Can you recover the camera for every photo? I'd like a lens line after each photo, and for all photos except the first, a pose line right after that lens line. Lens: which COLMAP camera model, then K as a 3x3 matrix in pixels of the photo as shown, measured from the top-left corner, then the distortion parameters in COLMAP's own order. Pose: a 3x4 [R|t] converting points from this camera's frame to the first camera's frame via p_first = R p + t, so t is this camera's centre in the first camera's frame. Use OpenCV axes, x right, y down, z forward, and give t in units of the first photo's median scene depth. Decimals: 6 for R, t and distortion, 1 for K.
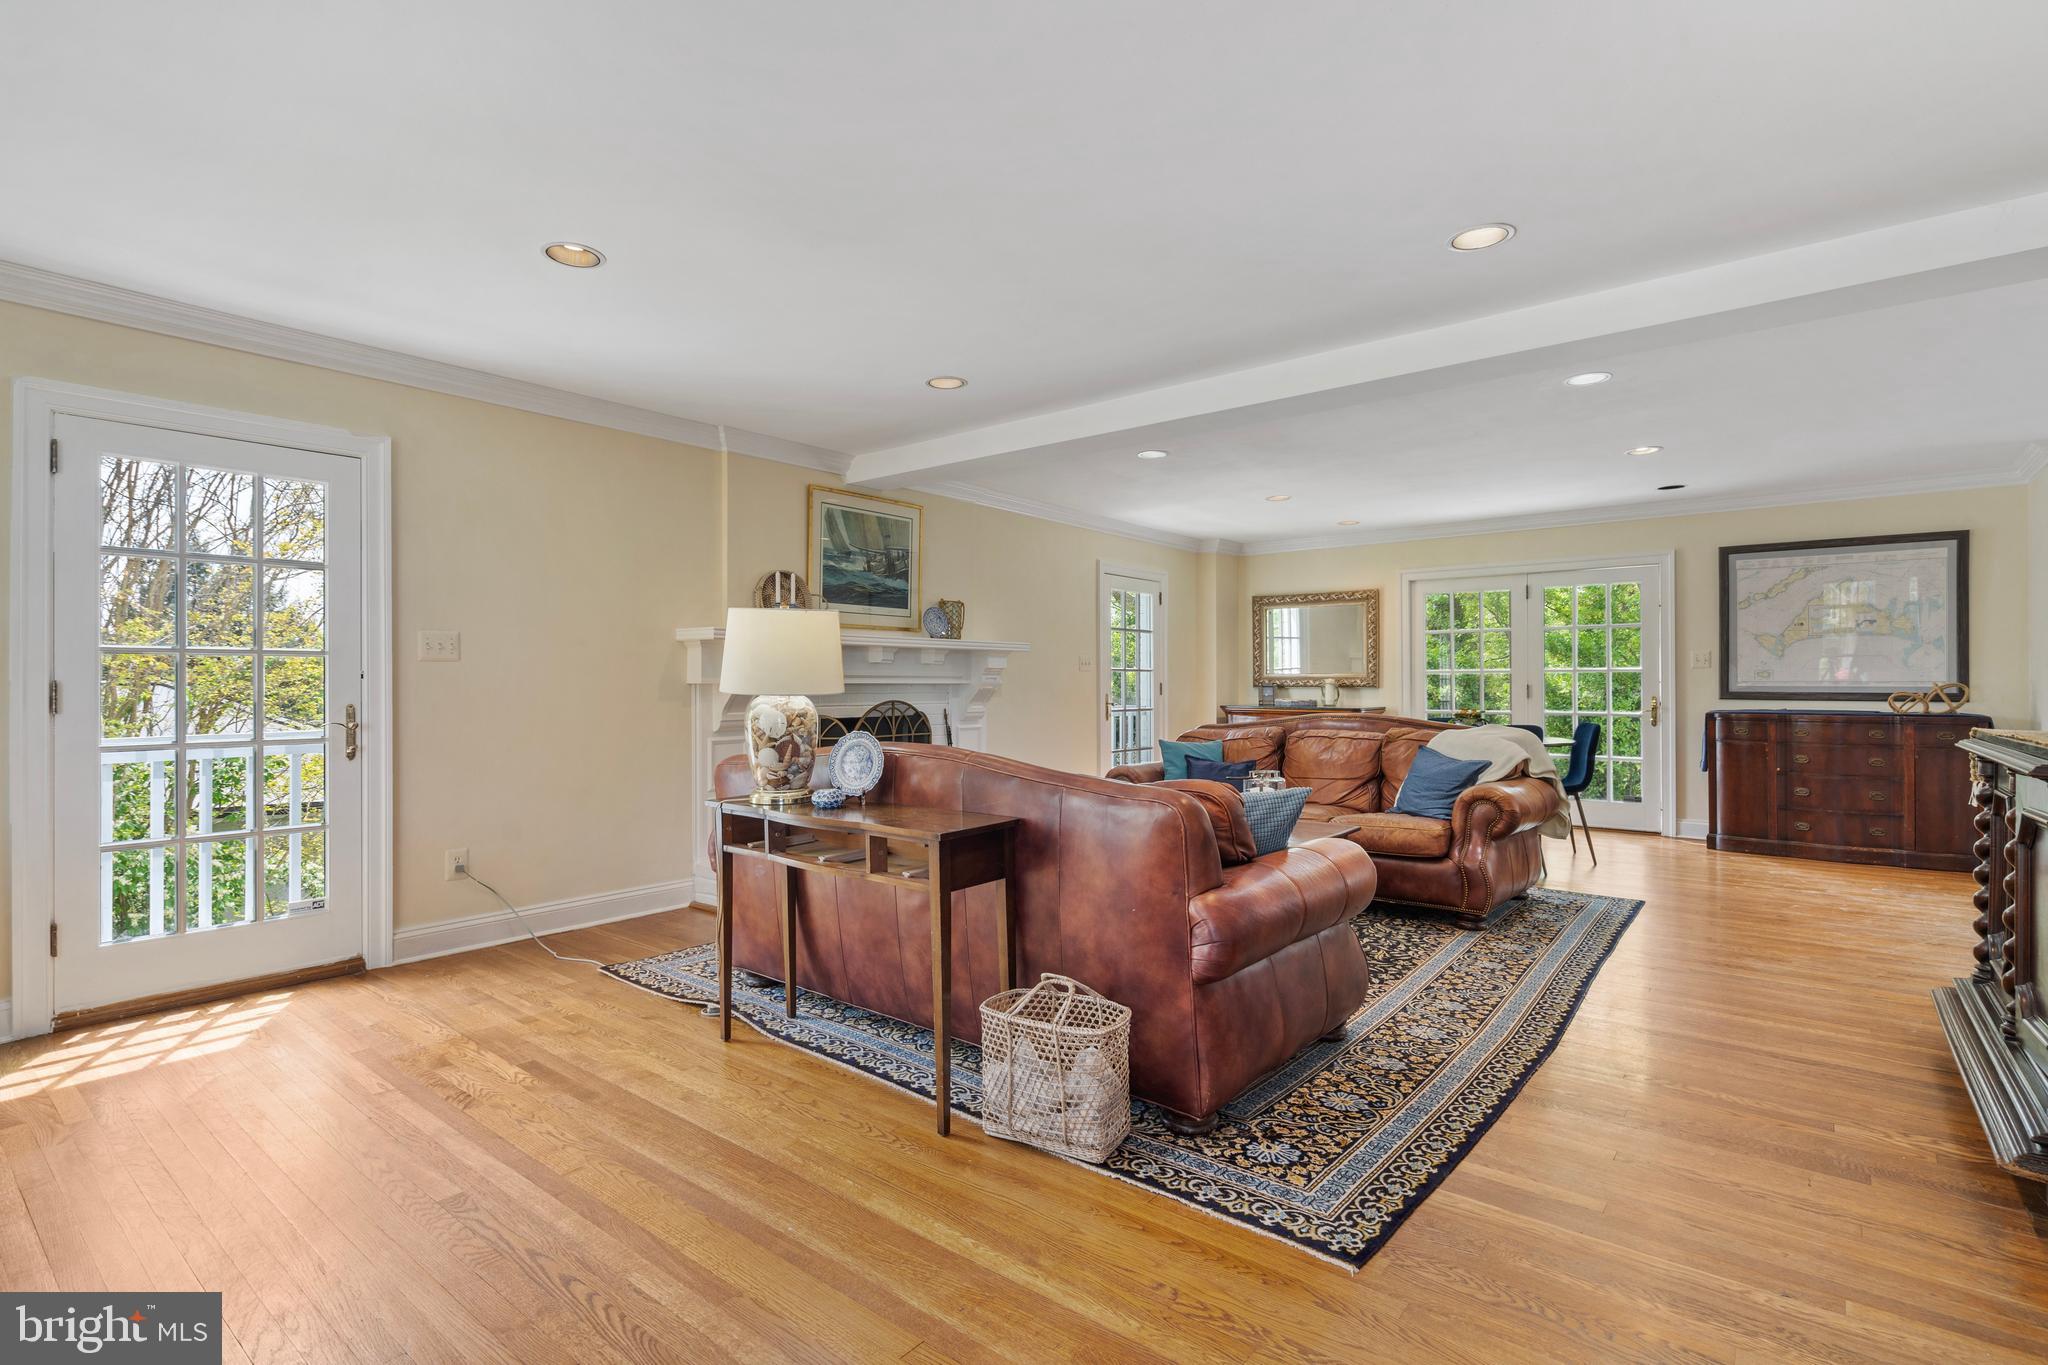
lens RADIAL K [[986.9, 0, 997.8], [0, 986.9, 684.0], [0, 0, 1]] dist [-0.001625, -0.000307]
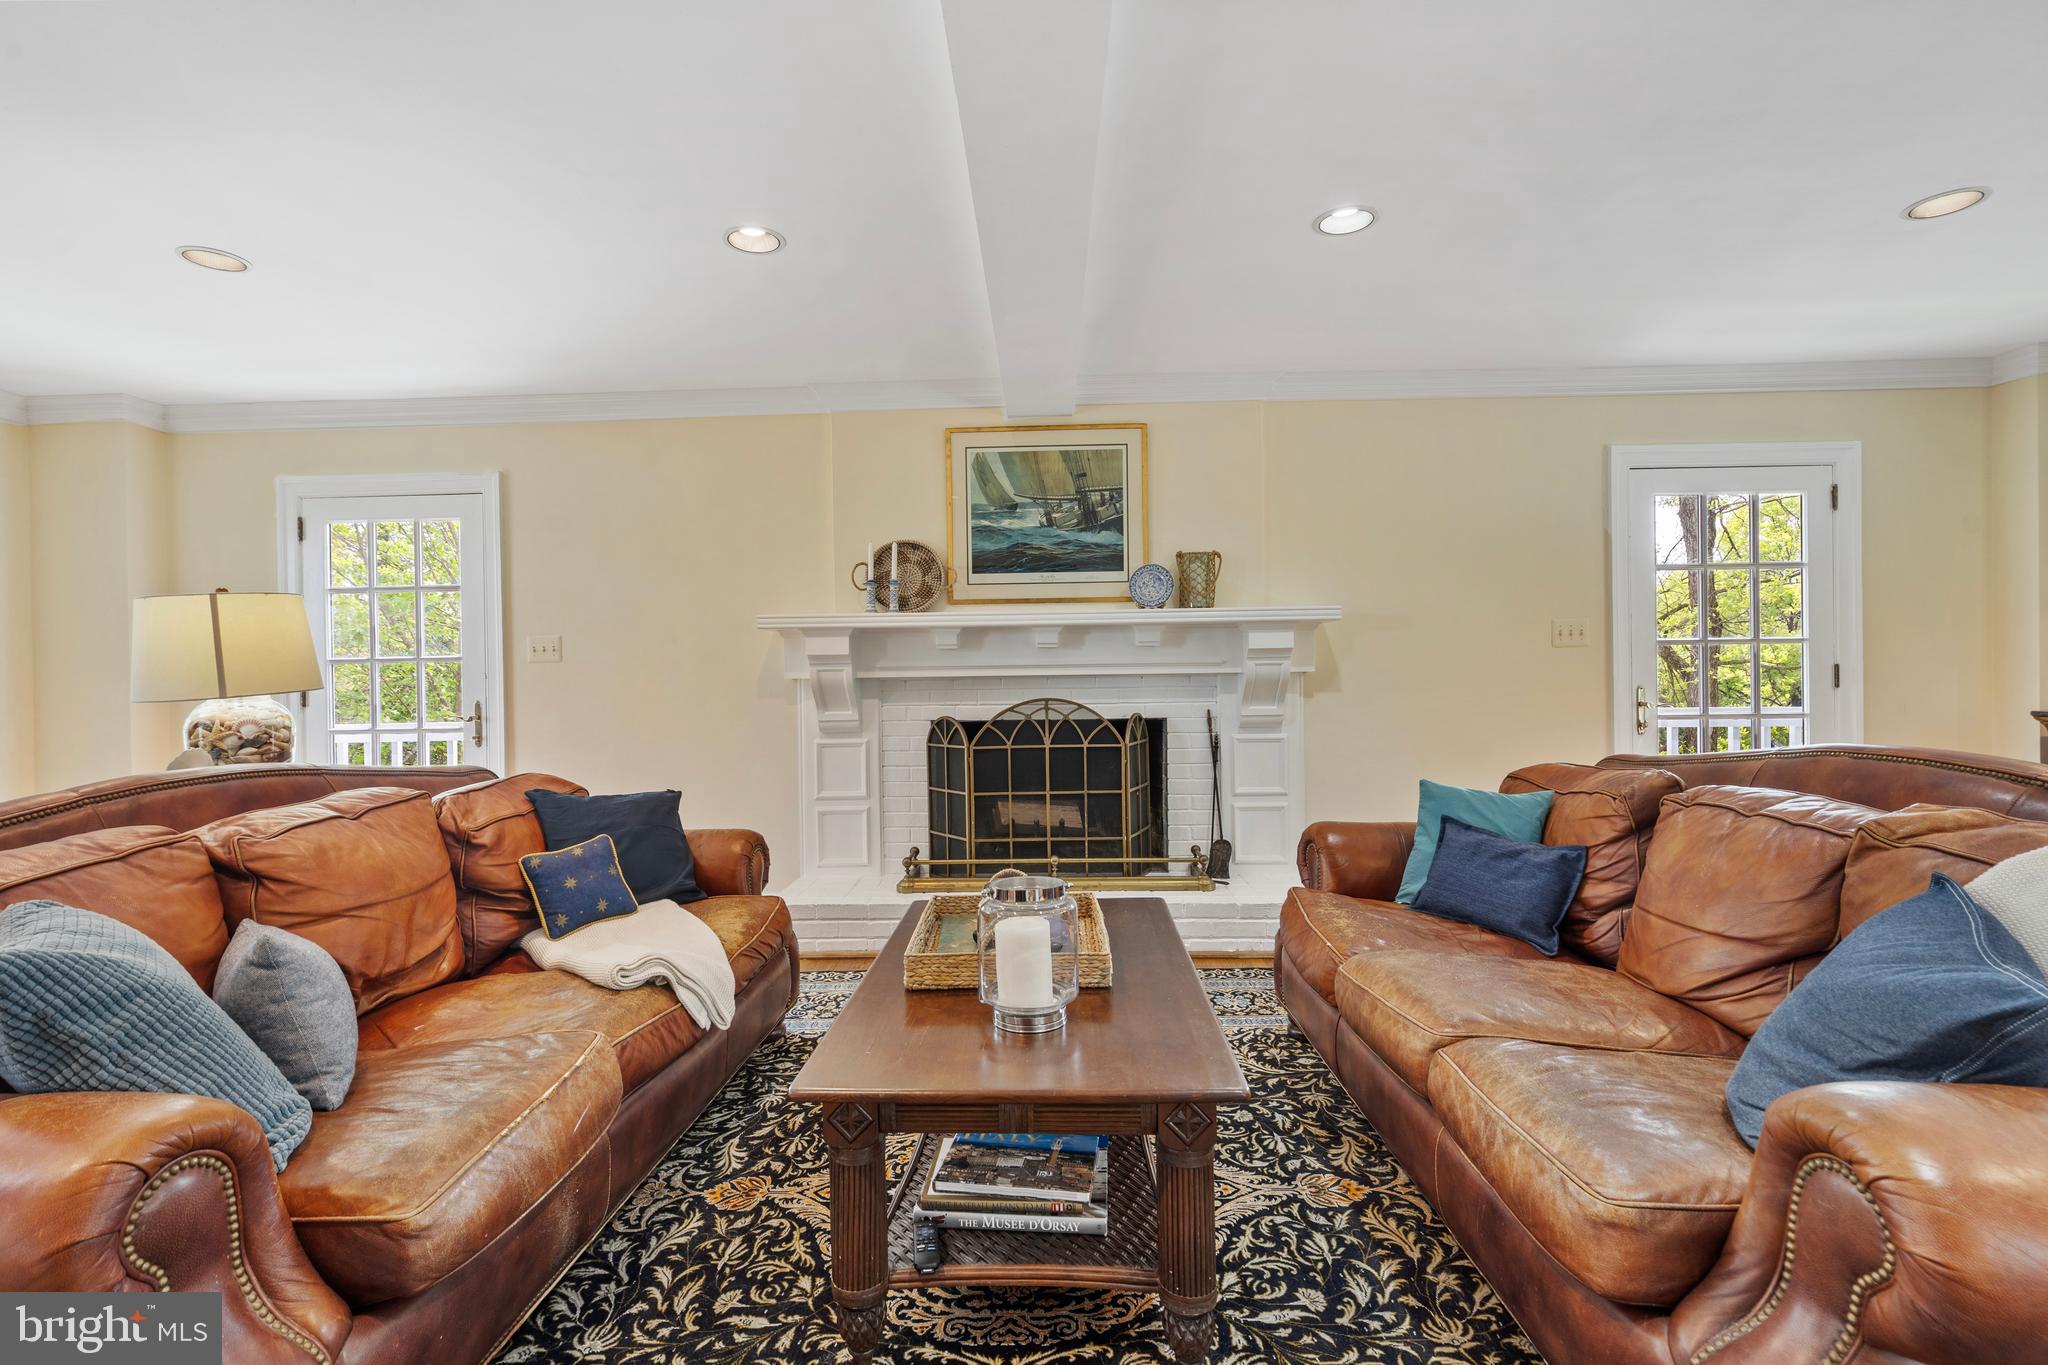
lens RADIAL K [[936.3, 0, 1012.3], [0, 936.3, 682.1], [0, 0, 1]] dist [-0.000938, 0.001162]
pose [[0.604306, -0.005473, -0.796733, 0.396110], [0.013044, 0.999910, 0.003024, 0.001924], [0.796645, -0.012220, 0.604323, 0.514475]]
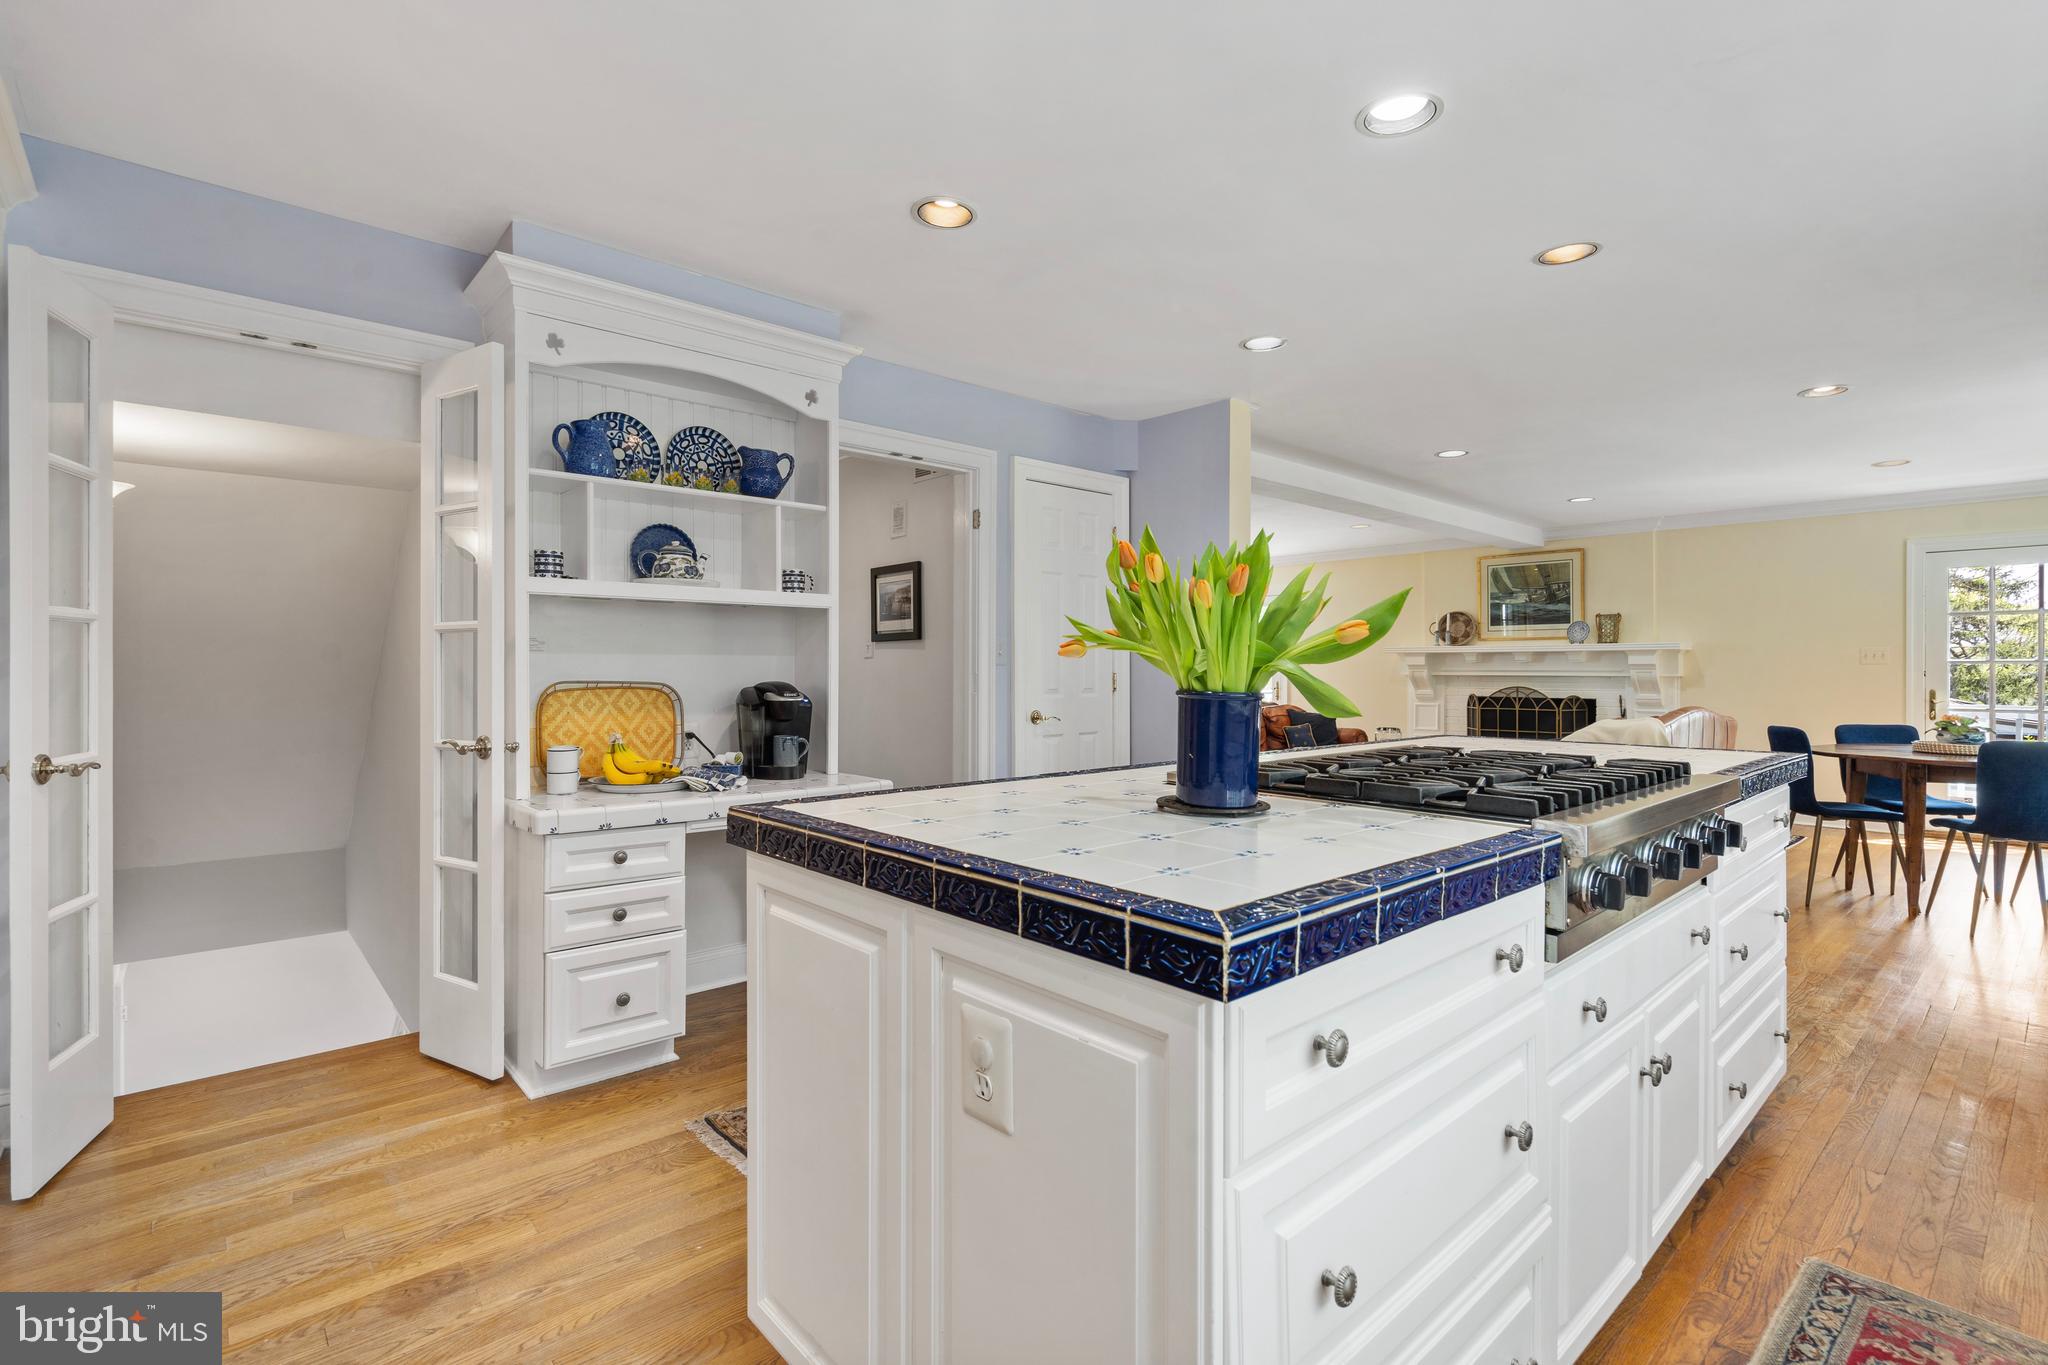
lens RADIAL K [[947.9, 0, 1000.5], [0, 947.9, 666.0], [0, 0, 1]] dist [-0.000652, 0.000165]
pose [[-0.164446, -0.003373, -0.986380, 1.365795], [-0.002519, 0.999992, -0.002999, -0.008298], [0.986383, 0.001992, -0.164453, 0.409158]]
